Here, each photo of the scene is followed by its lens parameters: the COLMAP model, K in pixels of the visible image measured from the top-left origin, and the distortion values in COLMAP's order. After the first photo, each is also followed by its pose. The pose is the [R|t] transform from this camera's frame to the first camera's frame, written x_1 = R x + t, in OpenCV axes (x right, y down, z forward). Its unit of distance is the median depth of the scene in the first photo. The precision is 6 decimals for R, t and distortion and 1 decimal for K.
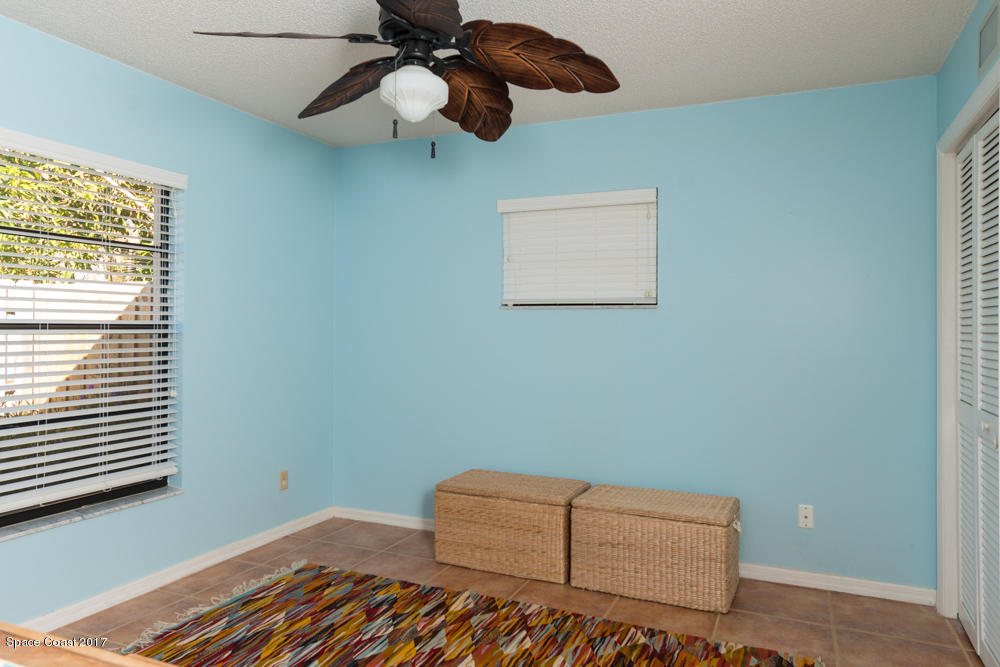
lens RADIAL K [[674.1, 0, 500.0], [0, 674.1, 333.5], [0, 0, 1]] dist [0.000463, 0.000245]
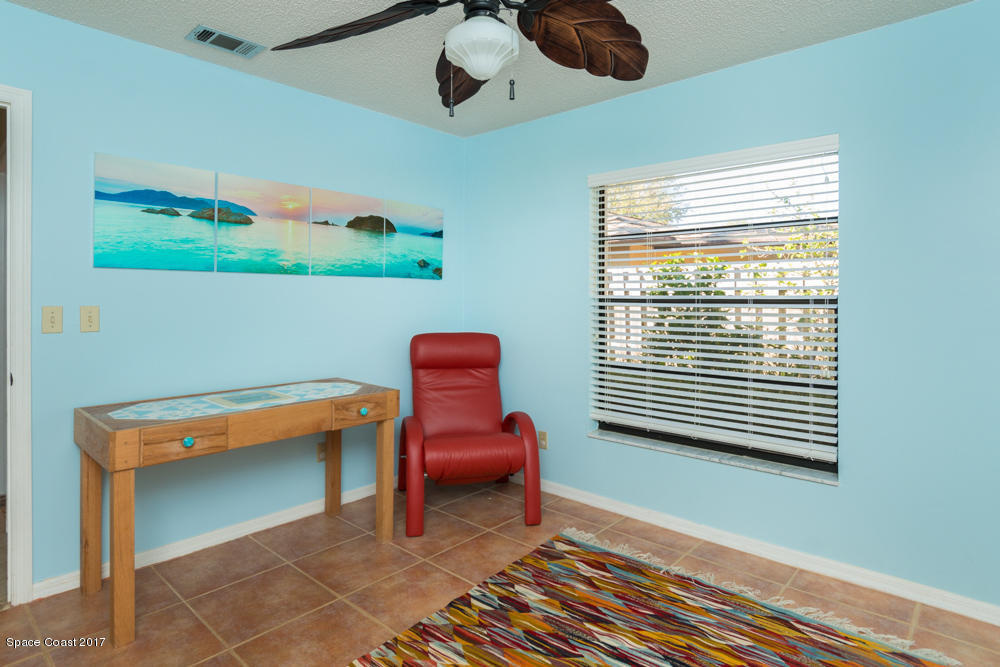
lens RADIAL K [[540.3, 0, 500.7], [0, 540.3, 311.4], [0, 0, 1]] dist [-0.000855, -0.000669]
pose [[-0.305031, 0.011448, -0.952273, 0.391394], [-0.007399, 0.999869, 0.014390, -0.002813], [0.952314, 0.011435, -0.304907, 0.877655]]
